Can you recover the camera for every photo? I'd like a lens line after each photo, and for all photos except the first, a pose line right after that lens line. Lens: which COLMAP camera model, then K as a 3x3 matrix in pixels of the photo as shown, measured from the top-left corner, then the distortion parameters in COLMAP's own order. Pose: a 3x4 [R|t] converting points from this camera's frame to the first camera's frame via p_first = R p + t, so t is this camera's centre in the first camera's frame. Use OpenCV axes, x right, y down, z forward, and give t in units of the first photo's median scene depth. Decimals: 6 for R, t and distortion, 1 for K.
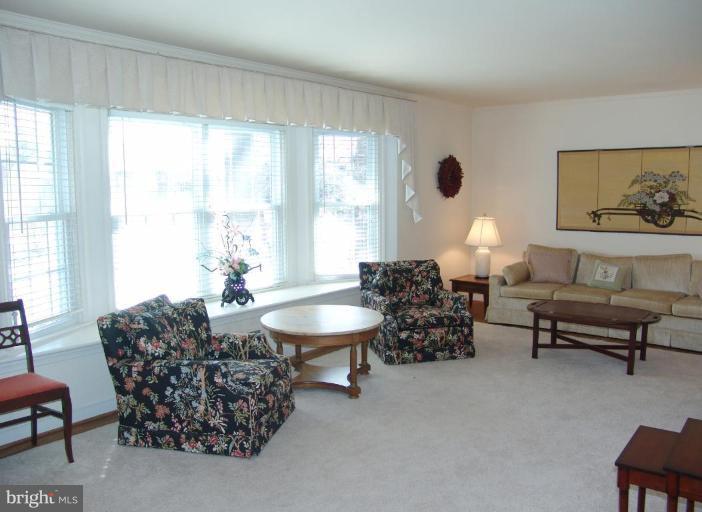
lens RADIAL K [[579.5, 0, 351.0], [0, 579.5, 256.0], [0, 0, 1]] dist [-0.117894, 0.000859]
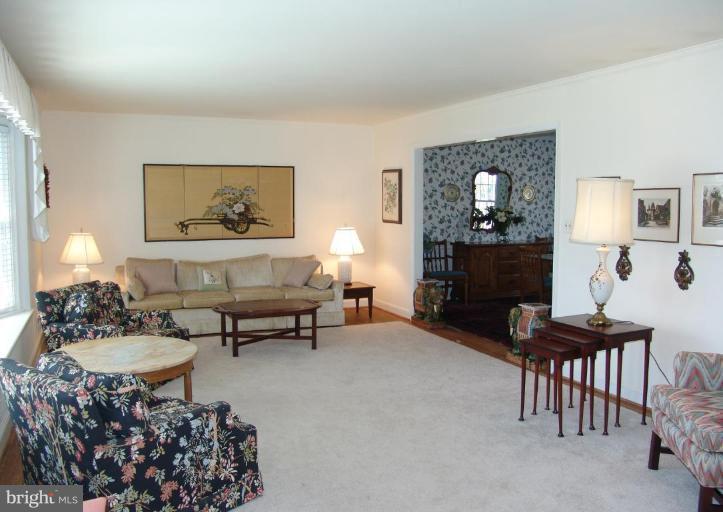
lens RADIAL K [[615.5, 0, 361.5], [0, 615.5, 256.0], [0, 0, 1]] dist [-0.126426, 0.004406]
pose [[0.434256, -0.069040, 0.898140, -0.913596], [0.094442, 0.995053, 0.030827, -0.037445], [-0.895825, 0.071436, 0.438628, 0.396267]]
